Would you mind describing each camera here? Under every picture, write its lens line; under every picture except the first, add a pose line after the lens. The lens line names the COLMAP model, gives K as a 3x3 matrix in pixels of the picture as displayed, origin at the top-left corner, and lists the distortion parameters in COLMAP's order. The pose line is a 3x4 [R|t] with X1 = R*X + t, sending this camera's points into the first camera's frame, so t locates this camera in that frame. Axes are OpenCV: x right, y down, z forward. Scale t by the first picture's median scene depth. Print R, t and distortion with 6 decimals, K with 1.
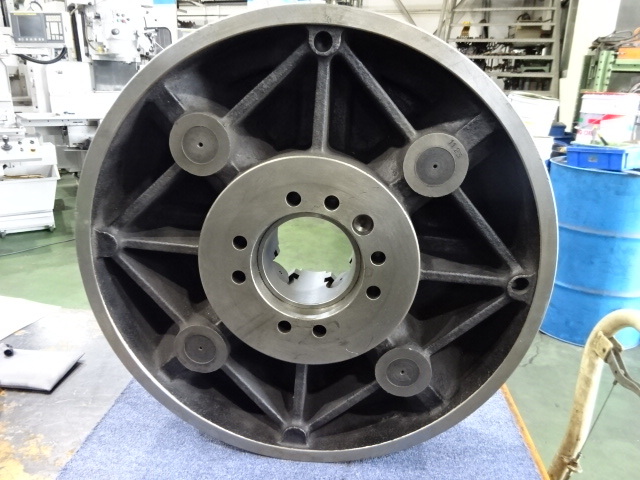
lens RADIAL K [[471.2, 0, 319.9], [0, 471.2, 236.7], [0, 0, 1]] dist [0.005336, -0.005057]
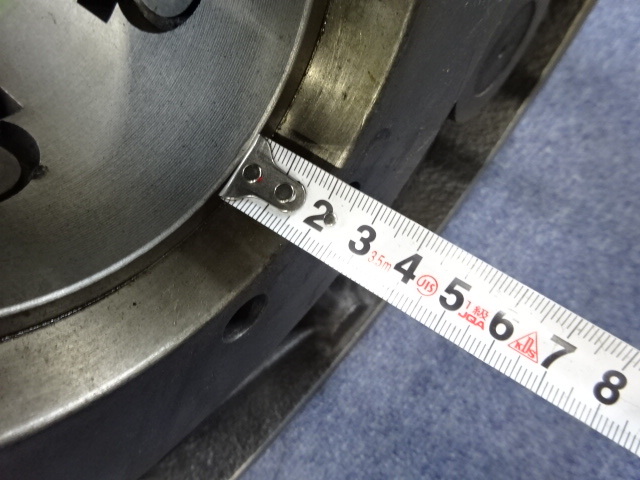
lens RADIAL K [[471.2, 0, 319.9], [0, 471.2, 236.7], [0, 0, 1]] dist [0.005336, -0.005057]
pose [[0.558950, -0.825498, 0.078277, -0.034922], [0.462854, 0.388934, 0.796553, 0.004156], [-0.687998, -0.409002, 0.599480, 0.781917]]
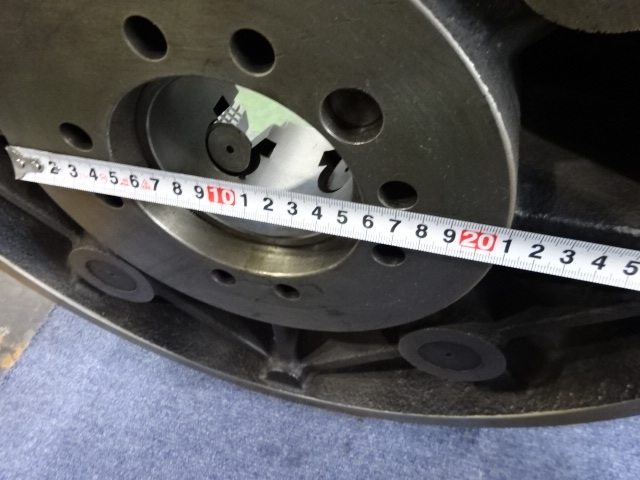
lens RADIAL K [[471.2, 0, 319.9], [0, 471.2, 236.7], [0, 0, 1]] dist [0.005336, -0.005057]
pose [[0.976711, 0.073840, -0.201454, 0.122454], [0.047833, 0.840350, 0.539930, -0.115918], [0.209161, -0.536991, 0.817247, 0.569368]]
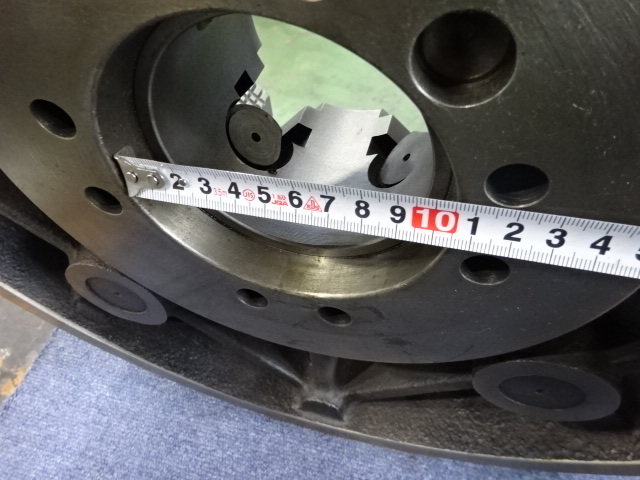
lens RADIAL K [[471.2, 0, 319.9], [0, 471.2, 236.7], [0, 0, 1]] dist [0.005336, -0.005057]
pose [[0.971173, 0.052125, -0.232606, 0.070524], [0.083977, 0.838428, 0.538504, -0.067014], [0.223093, -0.542514, 0.809882, 0.652118]]
